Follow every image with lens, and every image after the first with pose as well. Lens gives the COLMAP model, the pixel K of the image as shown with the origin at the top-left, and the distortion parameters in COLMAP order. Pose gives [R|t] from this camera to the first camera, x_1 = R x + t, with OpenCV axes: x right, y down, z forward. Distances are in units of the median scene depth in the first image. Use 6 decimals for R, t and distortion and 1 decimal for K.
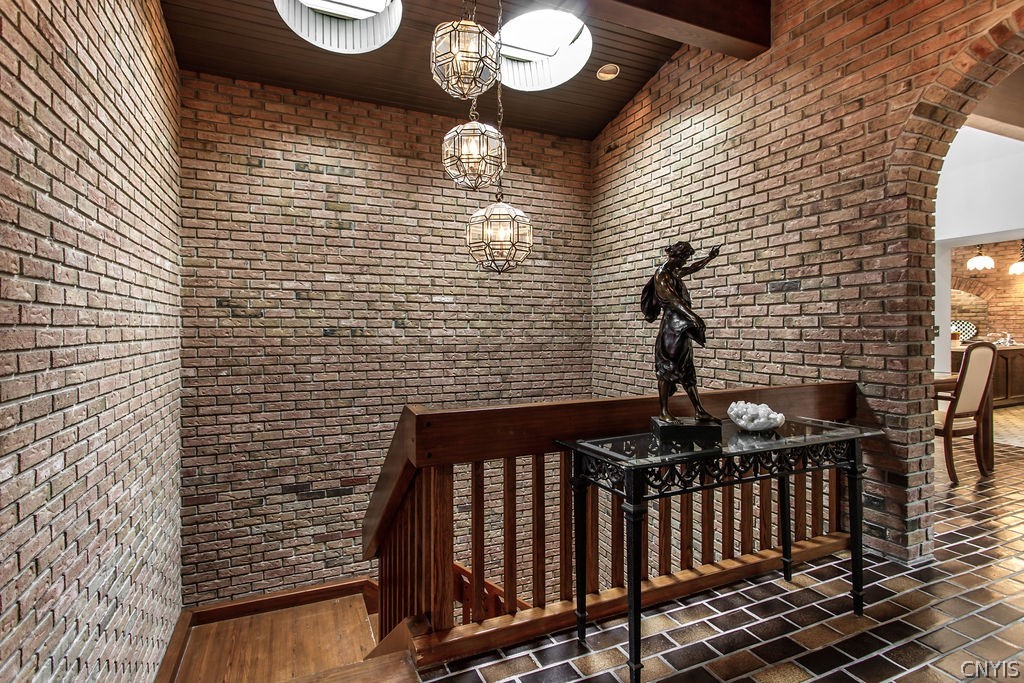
lens RADIAL K [[494.8, 0, 505.9], [0, 494.8, 335.4], [0, 0, 1]] dist [0.006672, 0.000037]
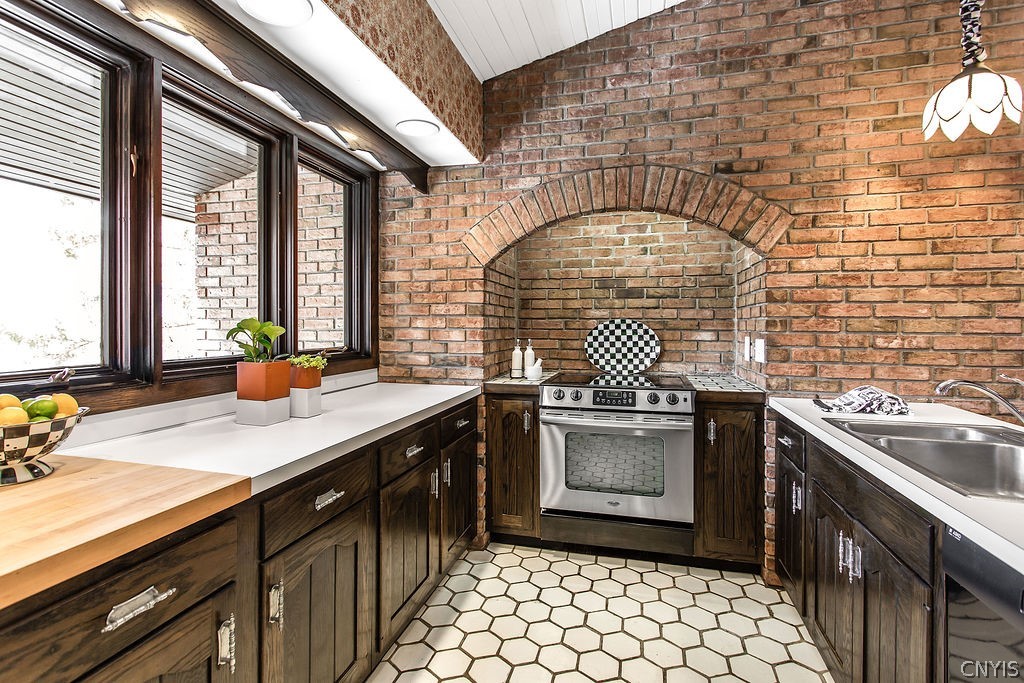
lens RADIAL K [[494.8, 0, 510.2], [0, 494.8, 335.6], [0, 0, 1]] dist [0.006672, 0.000037]
pose [[0.612480, -0.001747, 0.790484, 0.649215], [-0.000954, 0.999995, 0.002949, -0.021065], [-0.790485, -0.002561, 0.612476, 0.946603]]
